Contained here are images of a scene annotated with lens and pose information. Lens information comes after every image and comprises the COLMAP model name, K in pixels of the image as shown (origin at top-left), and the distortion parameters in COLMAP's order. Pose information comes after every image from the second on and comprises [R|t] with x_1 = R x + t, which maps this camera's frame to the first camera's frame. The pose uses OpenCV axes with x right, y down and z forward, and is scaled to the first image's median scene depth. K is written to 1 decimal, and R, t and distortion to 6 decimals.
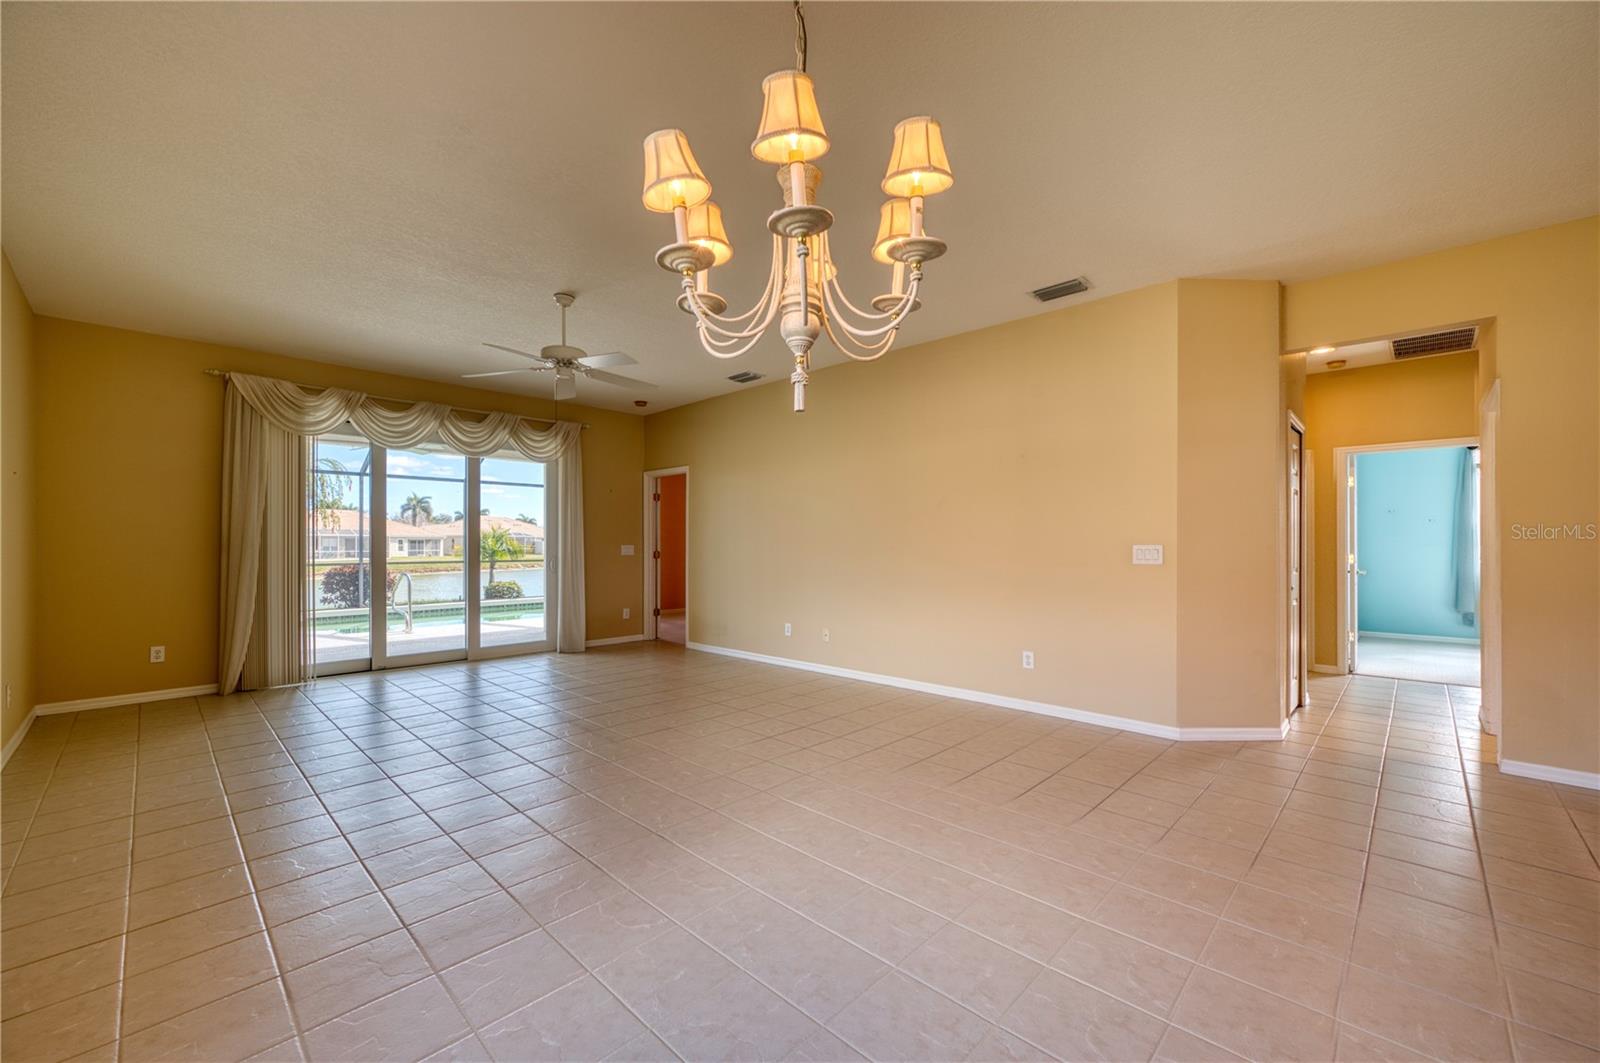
lens RADIAL K [[629.3, 0, 783.8], [0, 629.3, 544.8], [0, 0, 1]] dist [-0.000242, -0.000017]
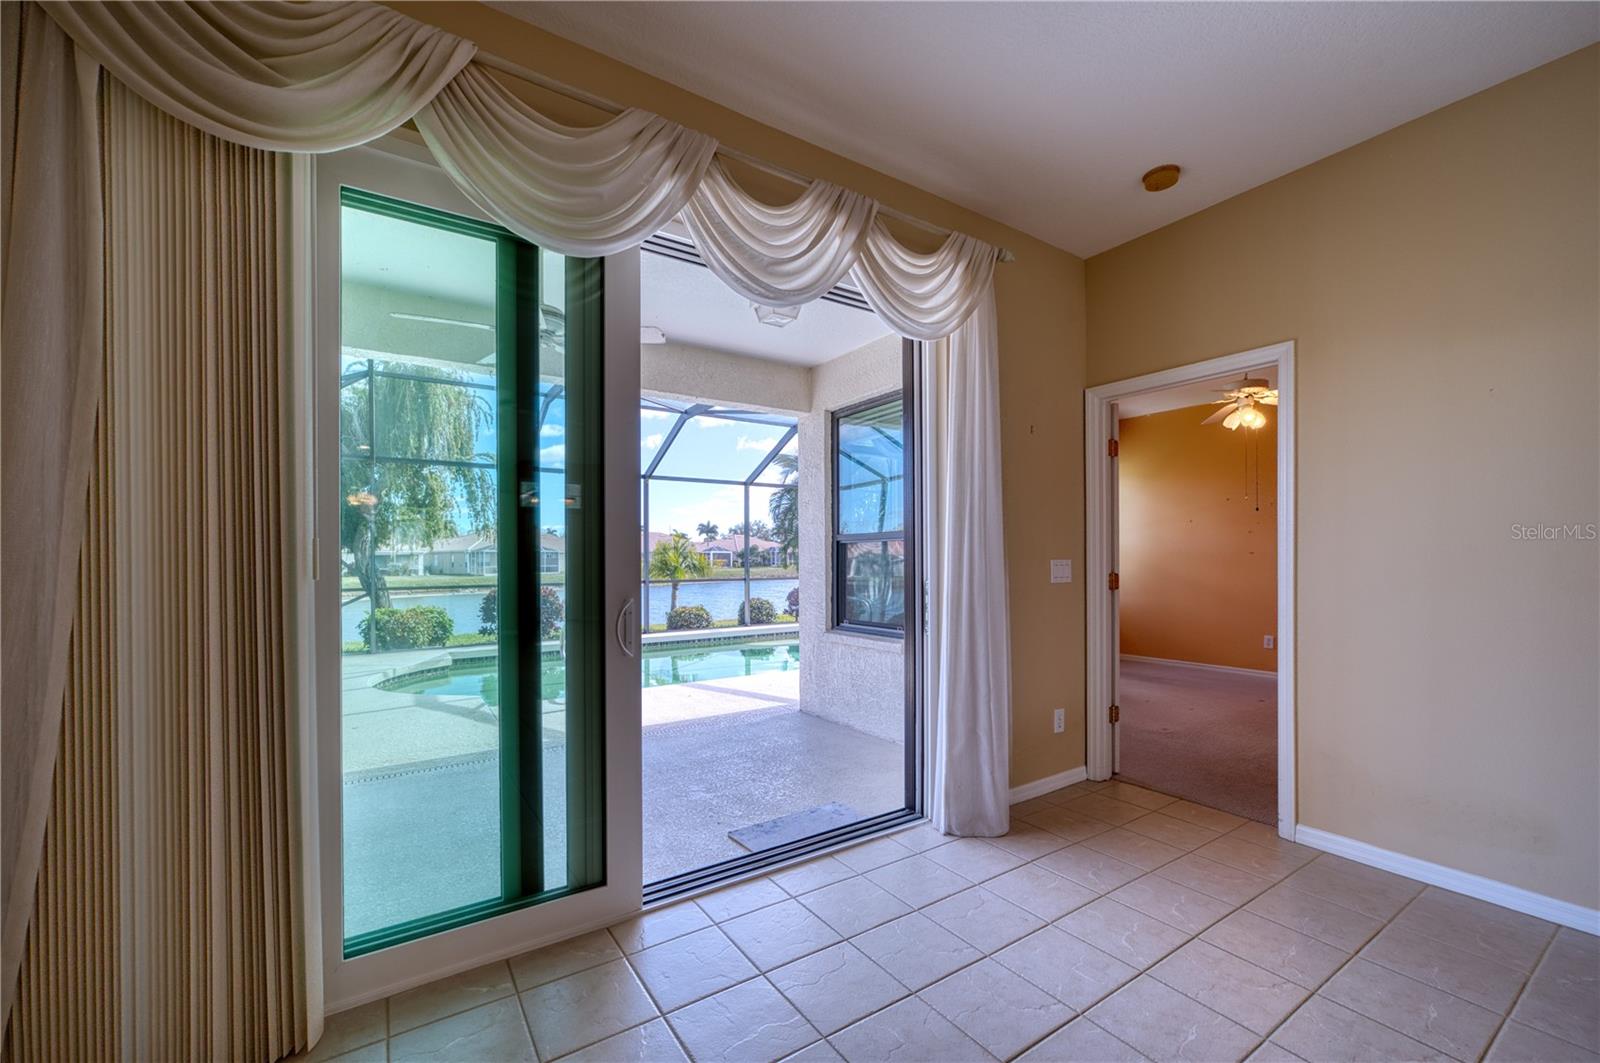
lens RADIAL K [[644.0, 0, 799.7], [0, 644.0, 561.3], [0, 0, 1]] dist [-0.000096, 0.000013]
pose [[0.979411, -0.005252, -0.201806, -0.178934], [0.006167, 0.999973, 0.003907, -0.000513], [0.201780, -0.005071, 0.979418, 0.289884]]
